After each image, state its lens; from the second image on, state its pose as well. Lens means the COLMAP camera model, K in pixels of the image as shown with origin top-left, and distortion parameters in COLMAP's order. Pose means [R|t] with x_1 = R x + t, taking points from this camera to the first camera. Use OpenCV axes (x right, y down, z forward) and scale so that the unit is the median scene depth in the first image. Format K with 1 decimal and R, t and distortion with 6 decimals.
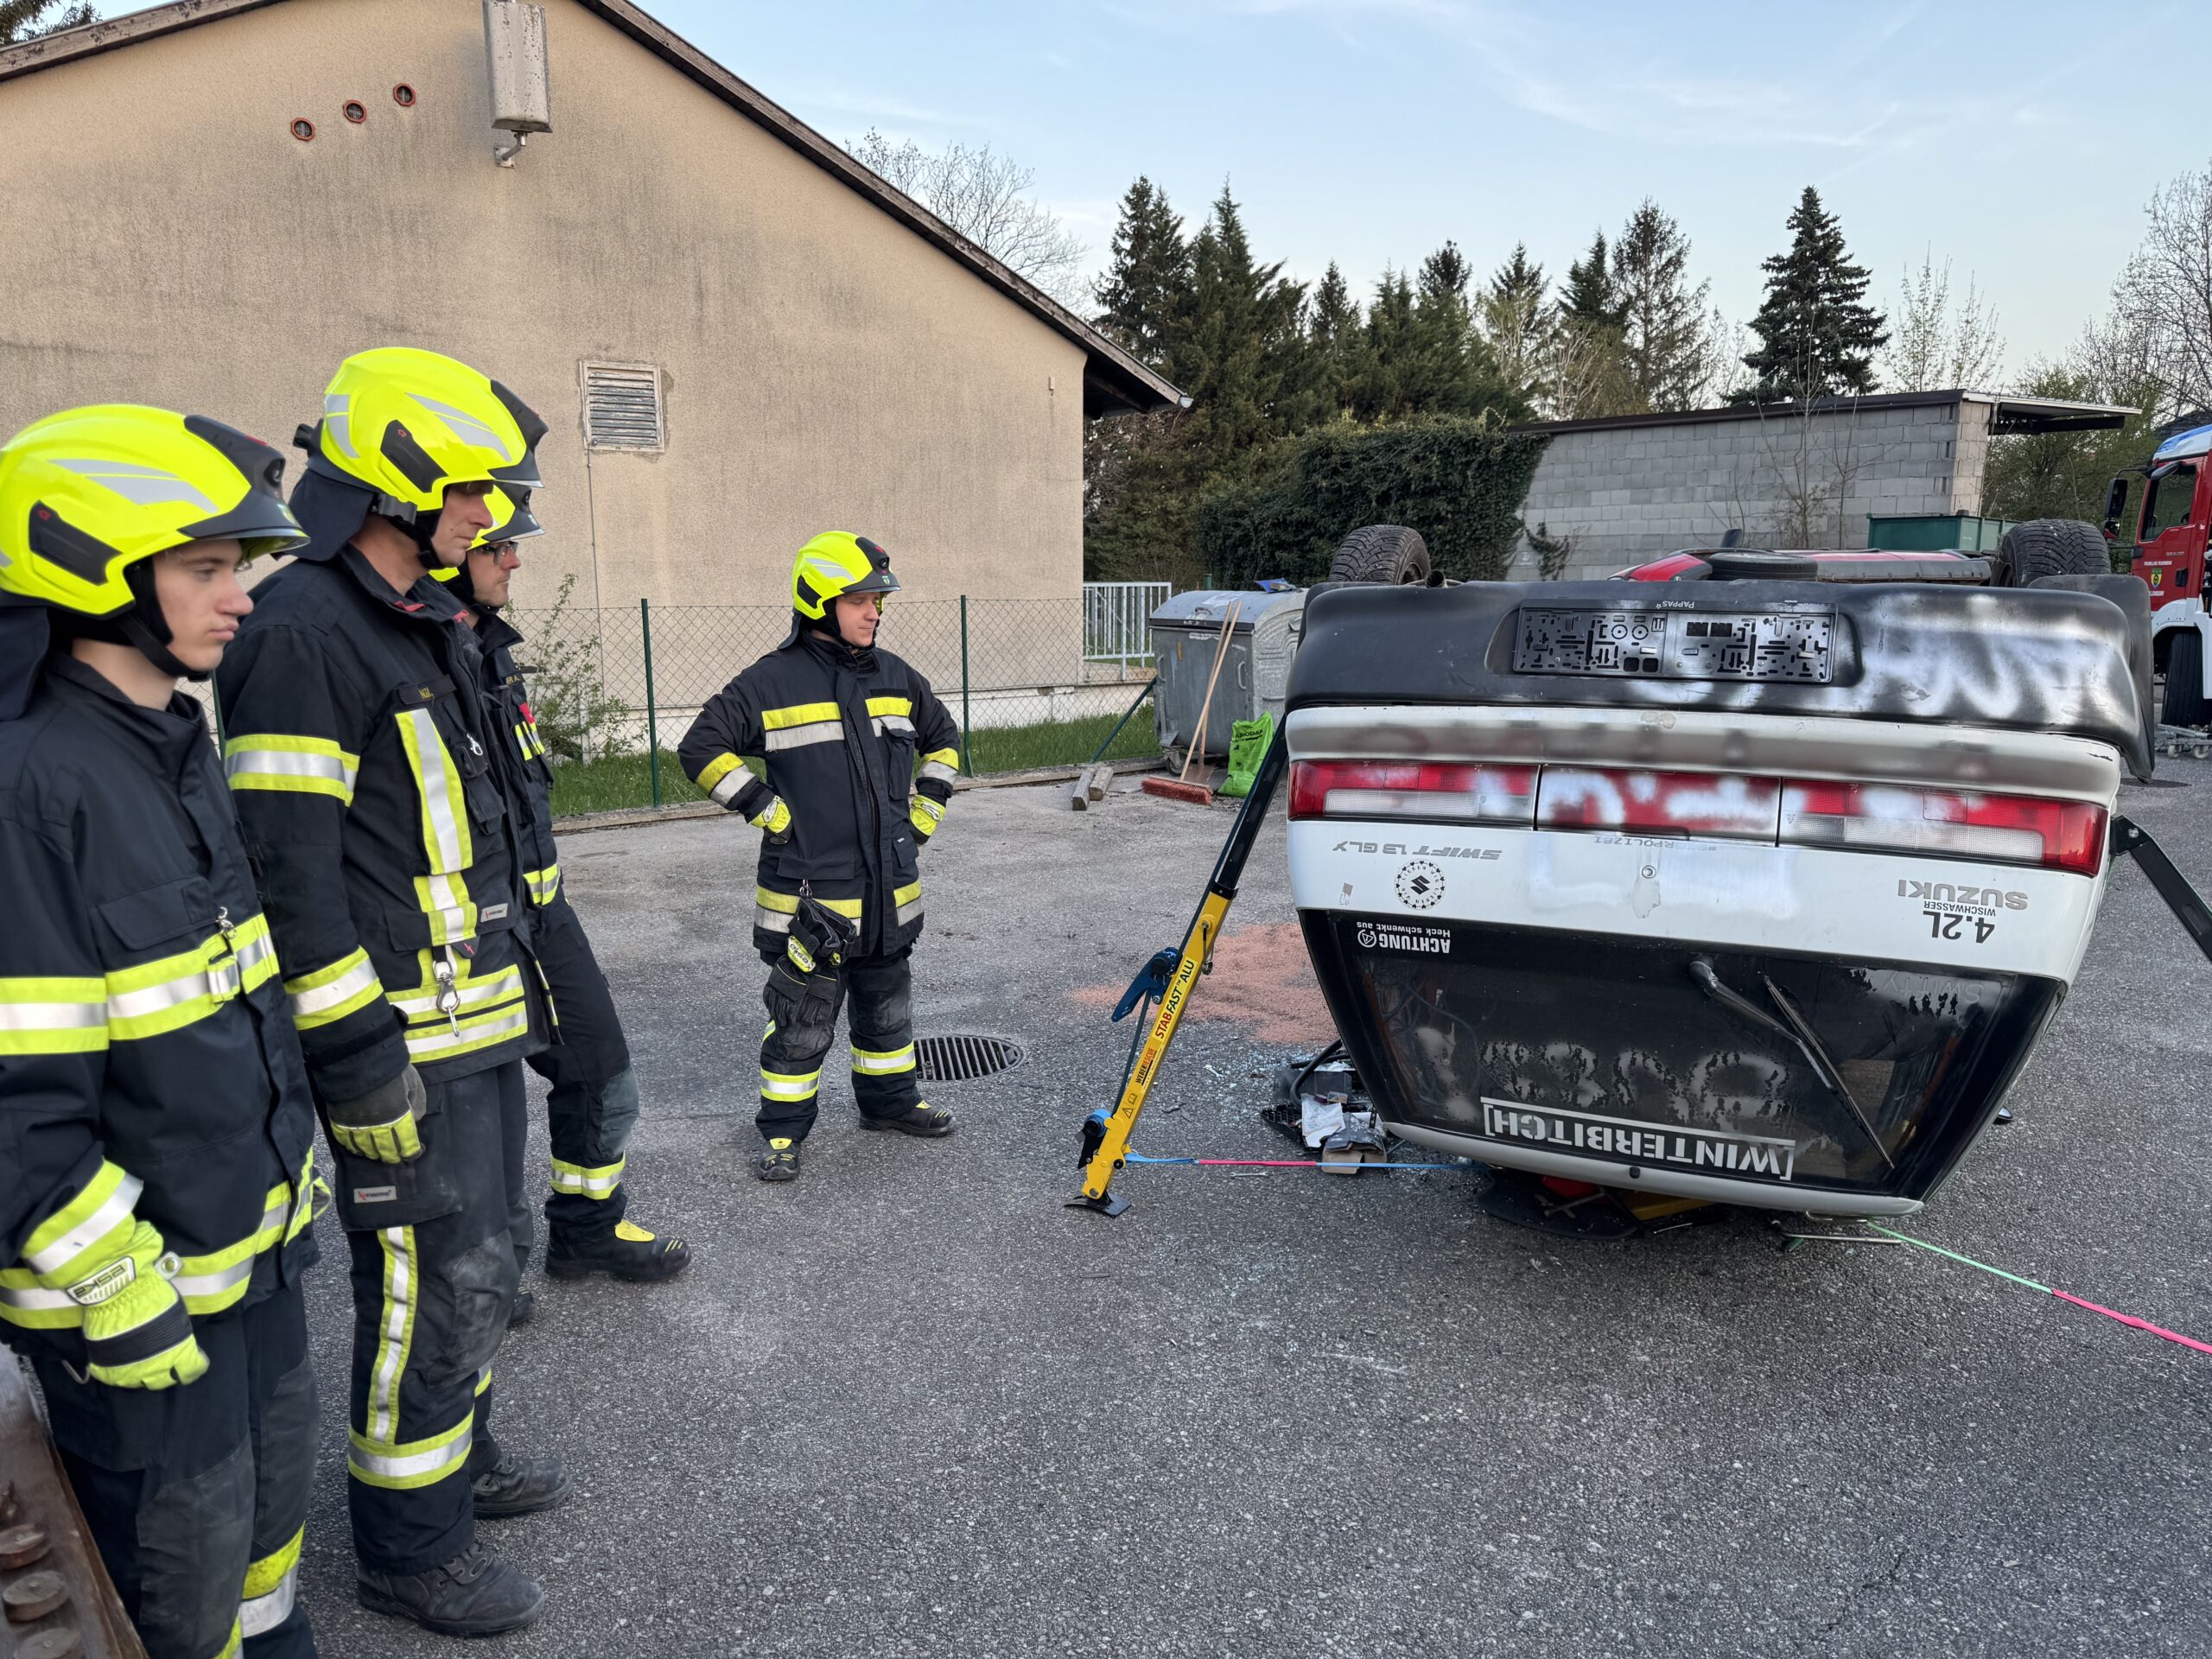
lens RADIAL K [[1519.7, 0, 1106.0], [0, 1519.7, 829.5], [0, 0, 1]] dist [0.144826, -0.257765]
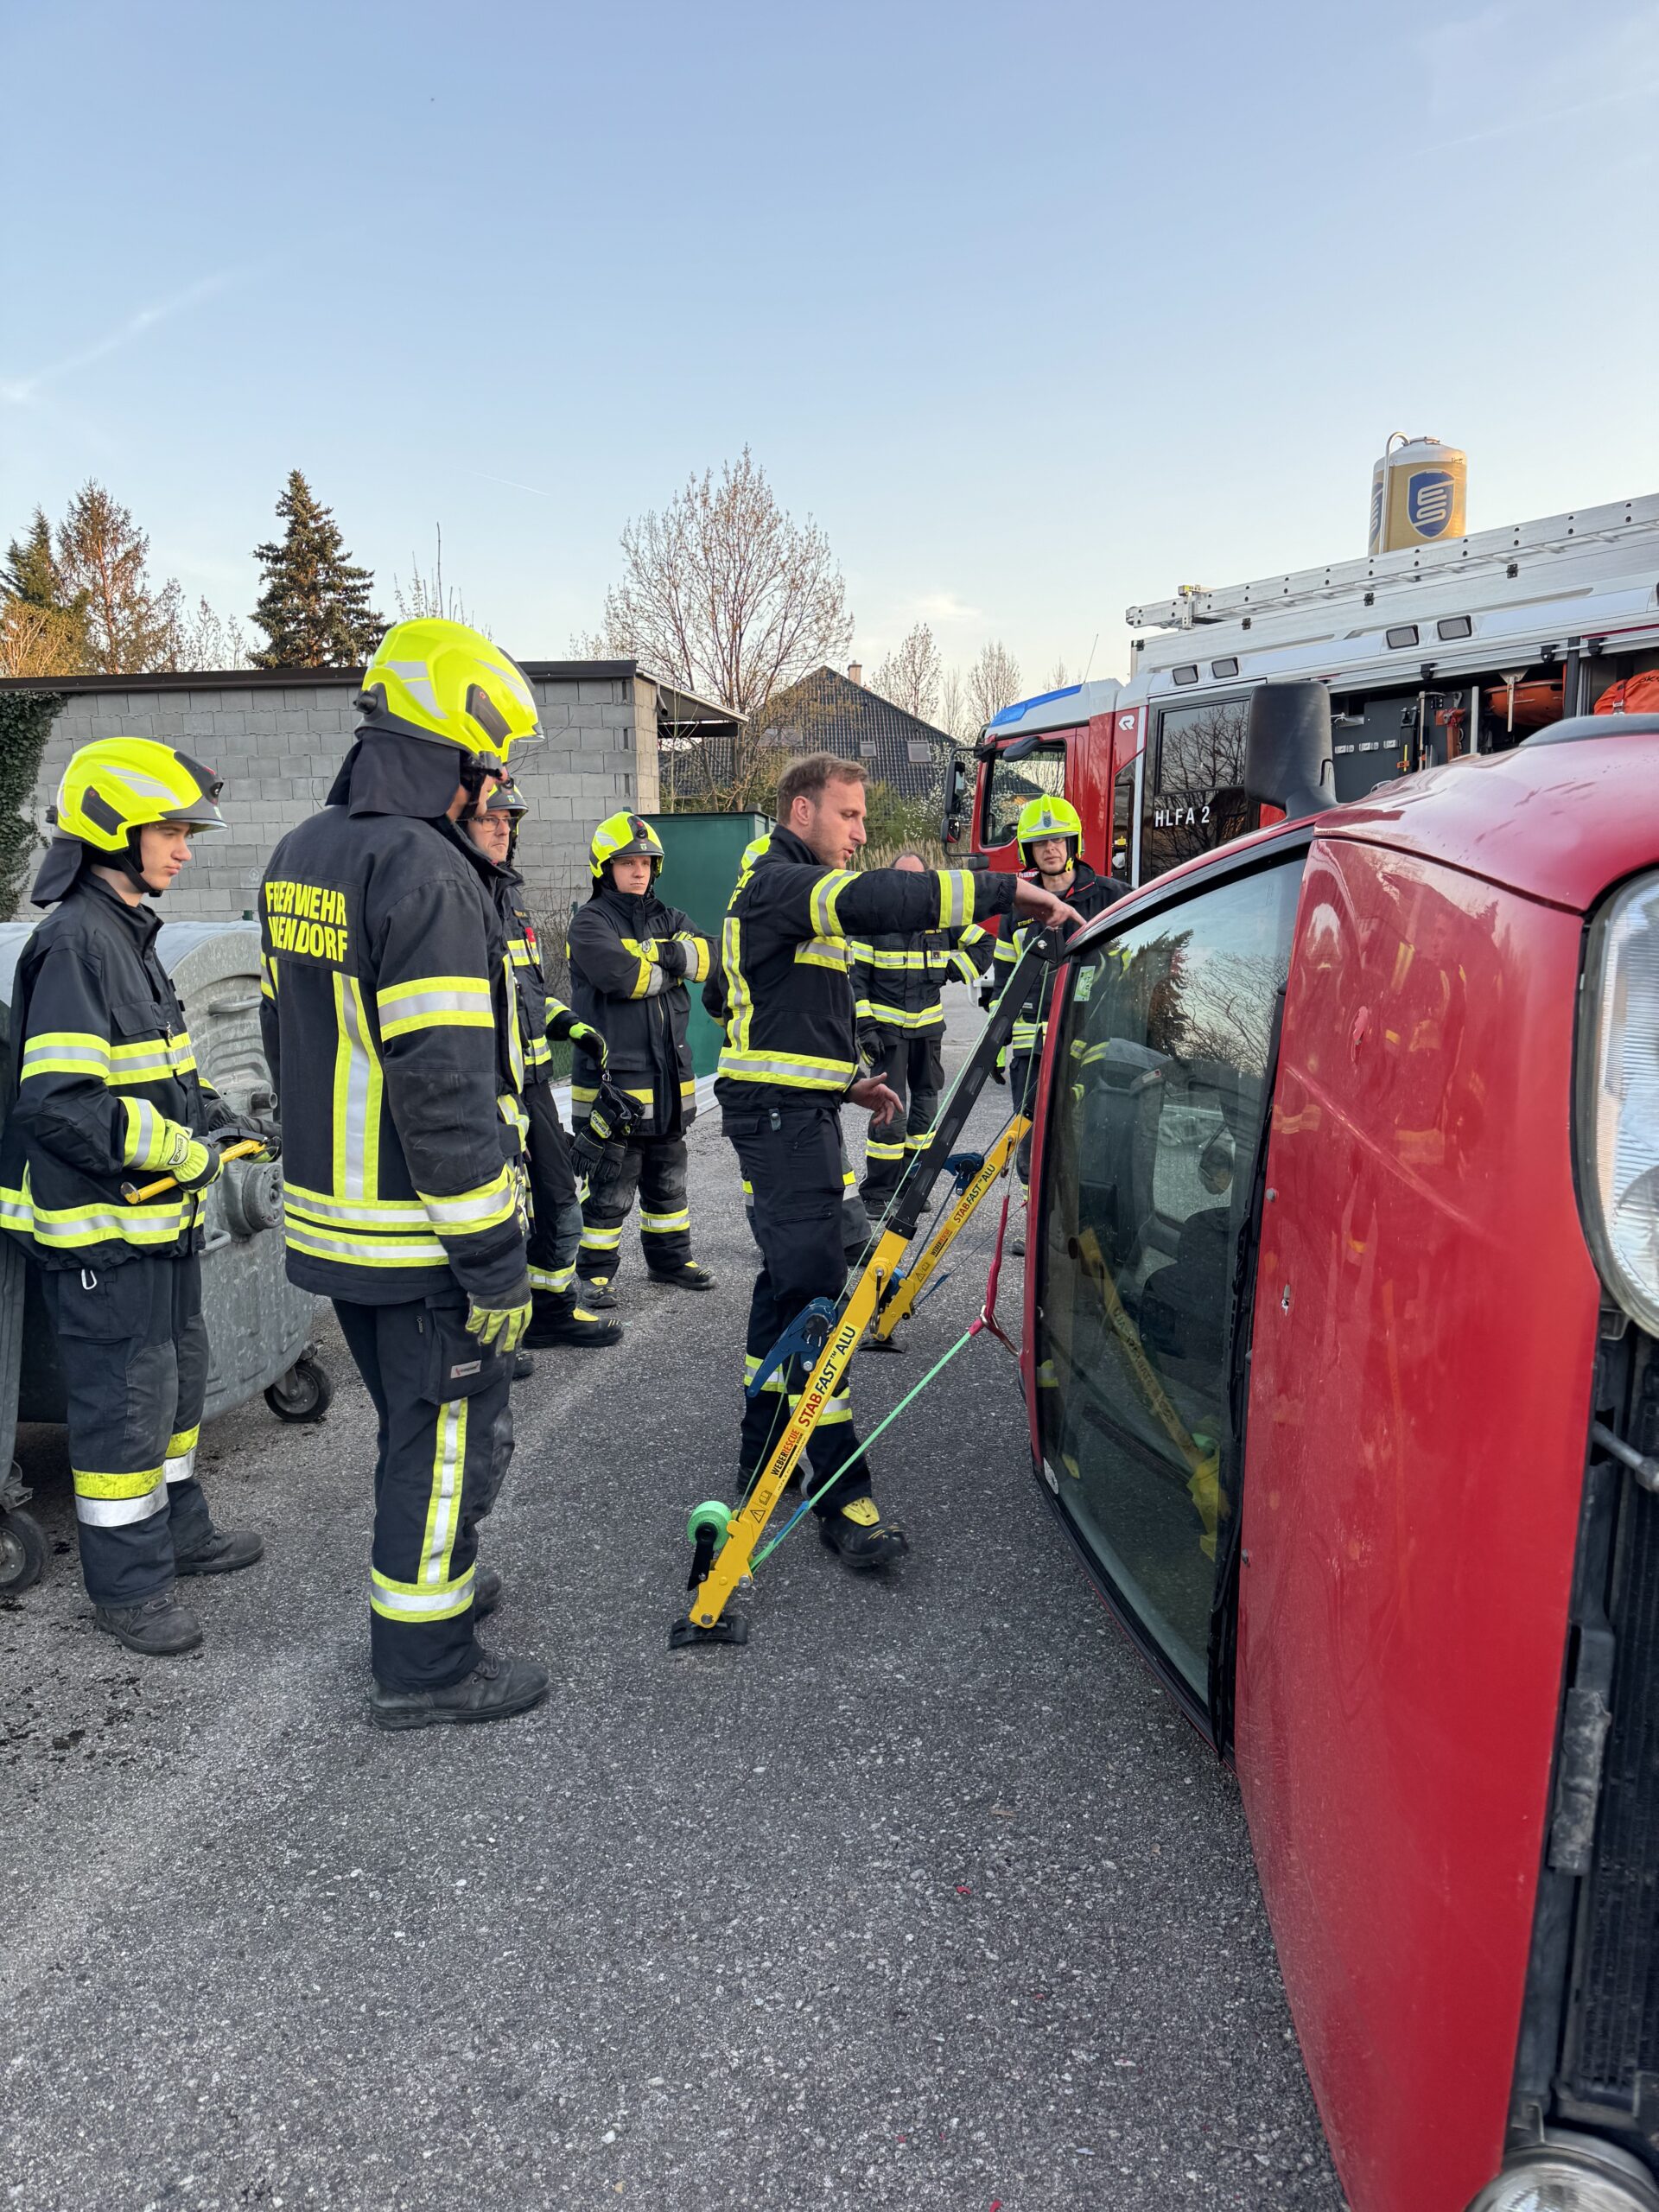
lens RADIAL K [[1593.8, 0, 829.5], [0, 1593.8, 1106.0], [0, 0, 1]] dist [-0.028095, -0.000413]
pose [[0.729266, -0.101673, 0.676634, 0.252476], [0.129926, 0.991483, 0.008951, -0.215771], [-0.671781, 0.081385, 0.736265, 1.409974]]
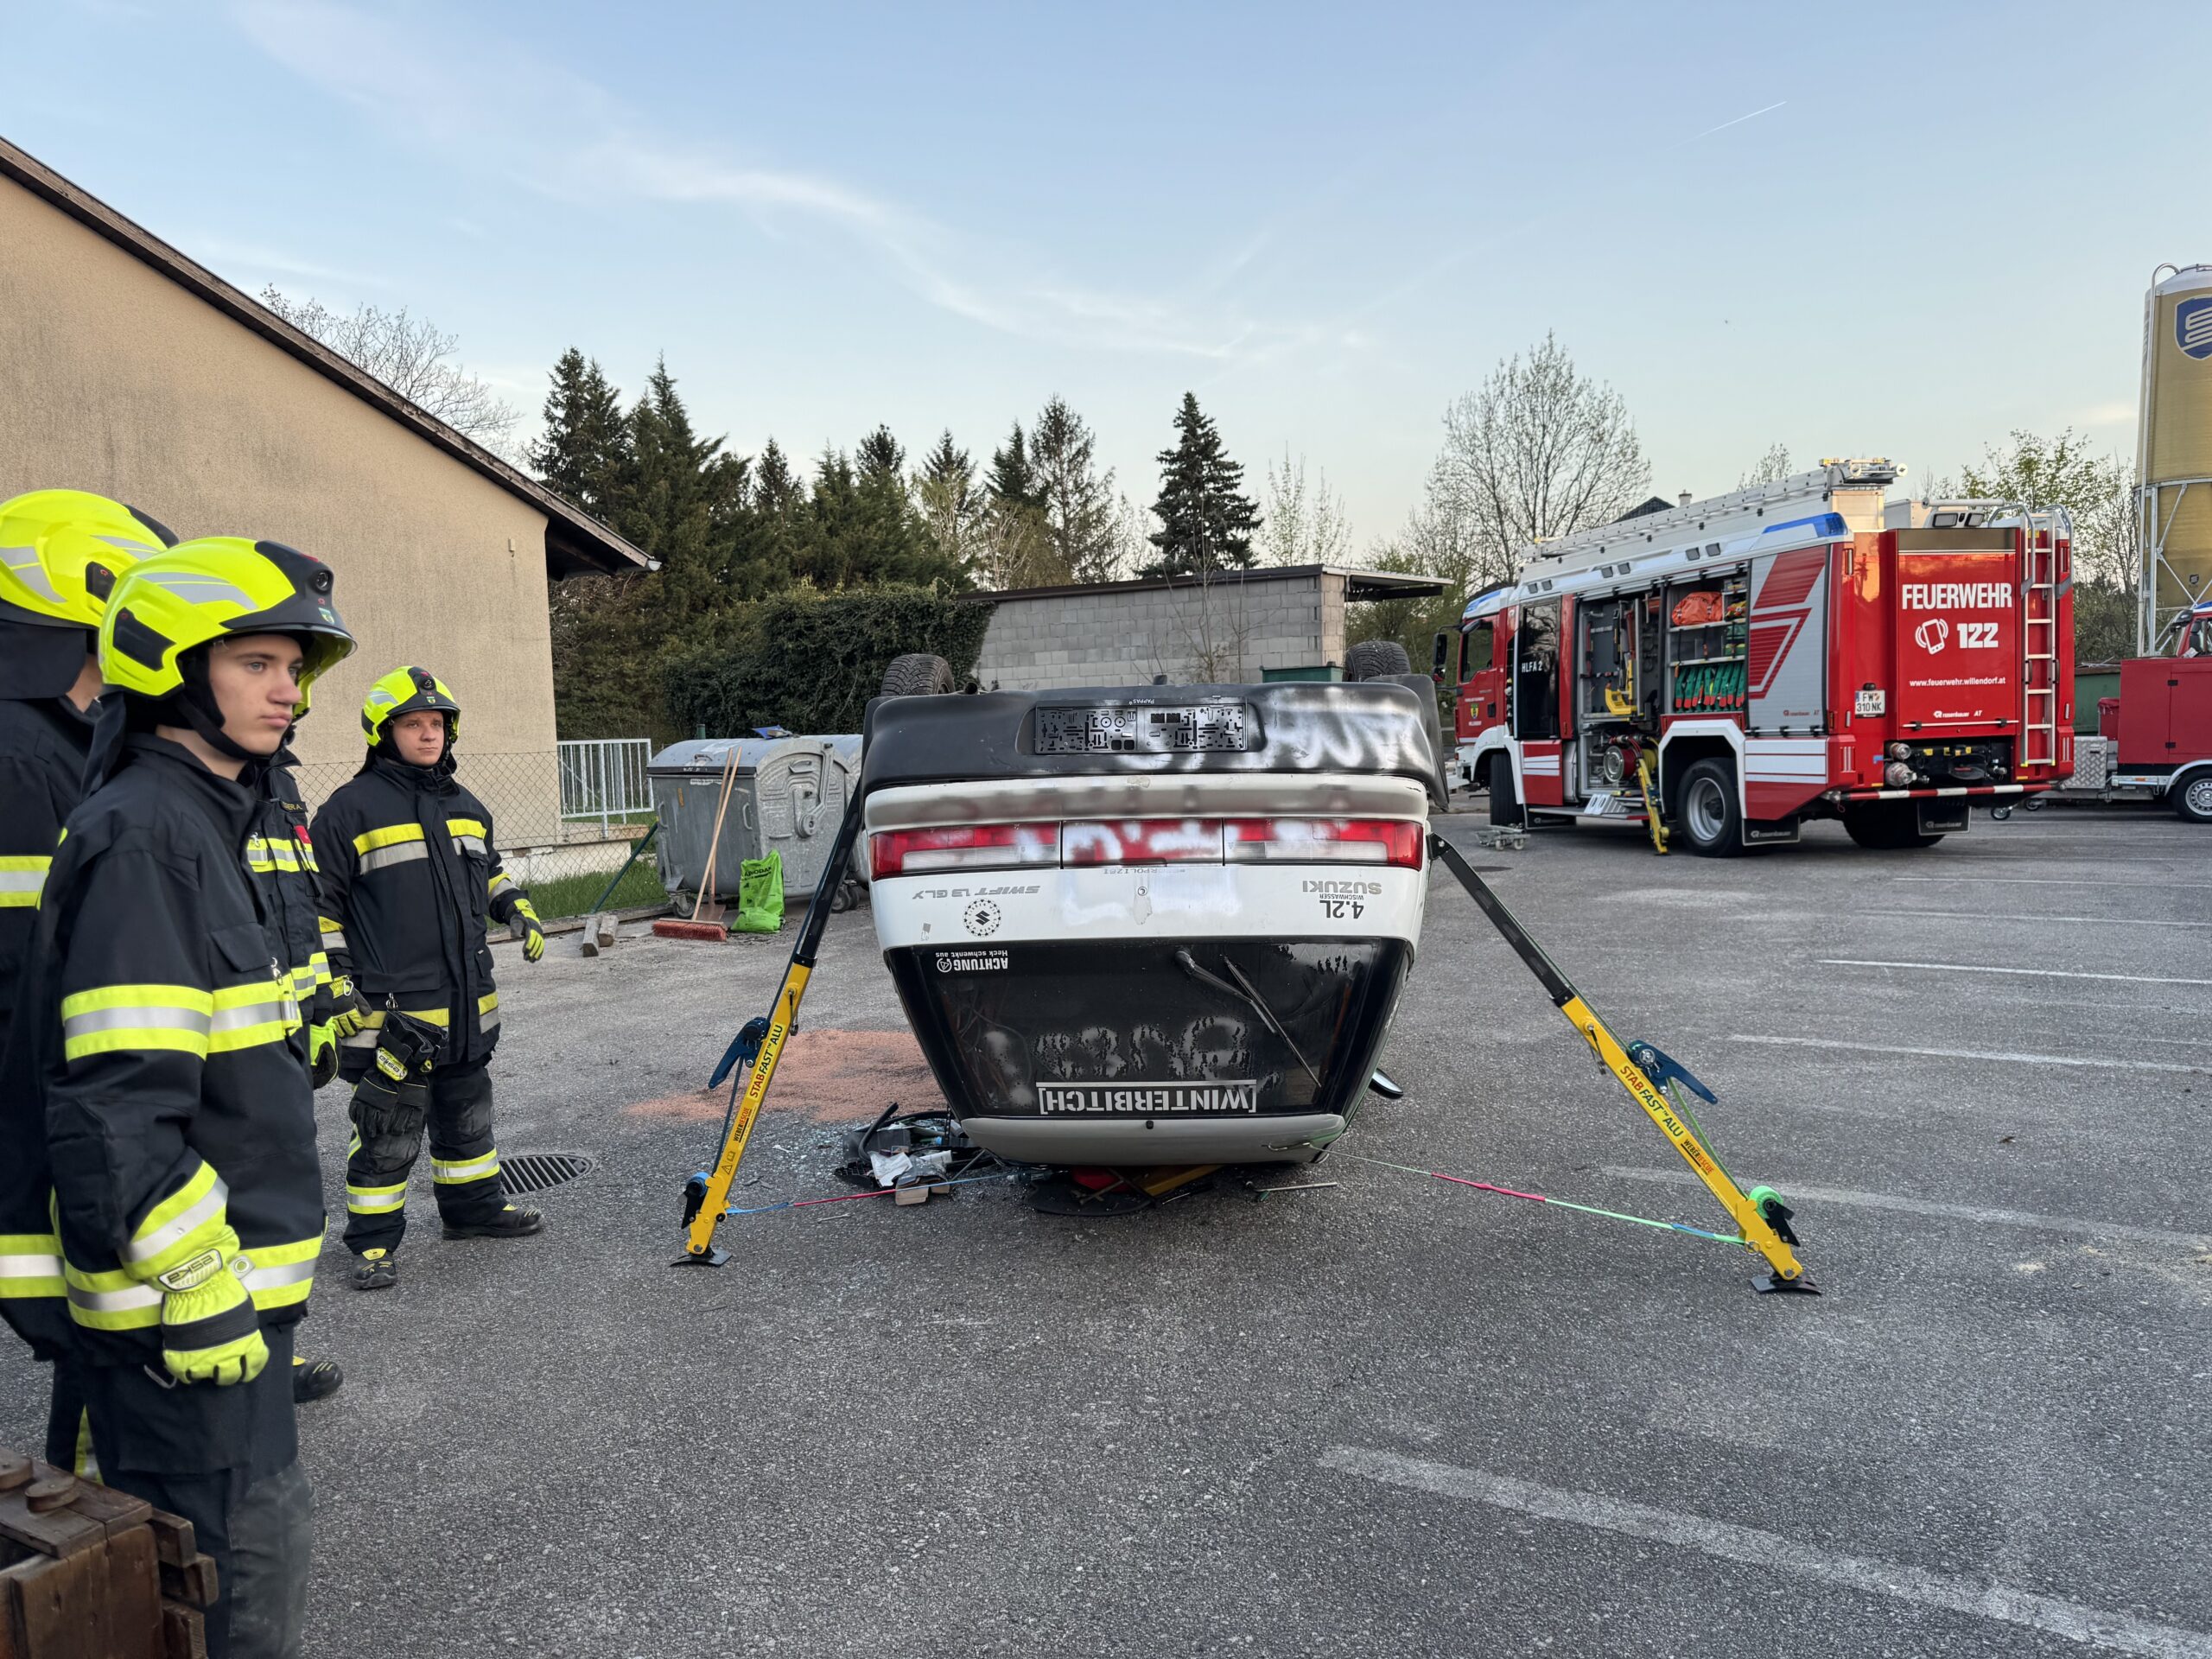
lens RADIAL K [[1519.7, 0, 1106.0], [0, 1519.7, 829.5], [0, 0, 1]] dist [0.144826, -0.257765]
pose [[0.939765, -0.053300, 0.337639, -0.082439], [0.088211, 0.992126, -0.088904, 0.054962], [-0.330242, 0.113332, 0.937068, -0.165420]]
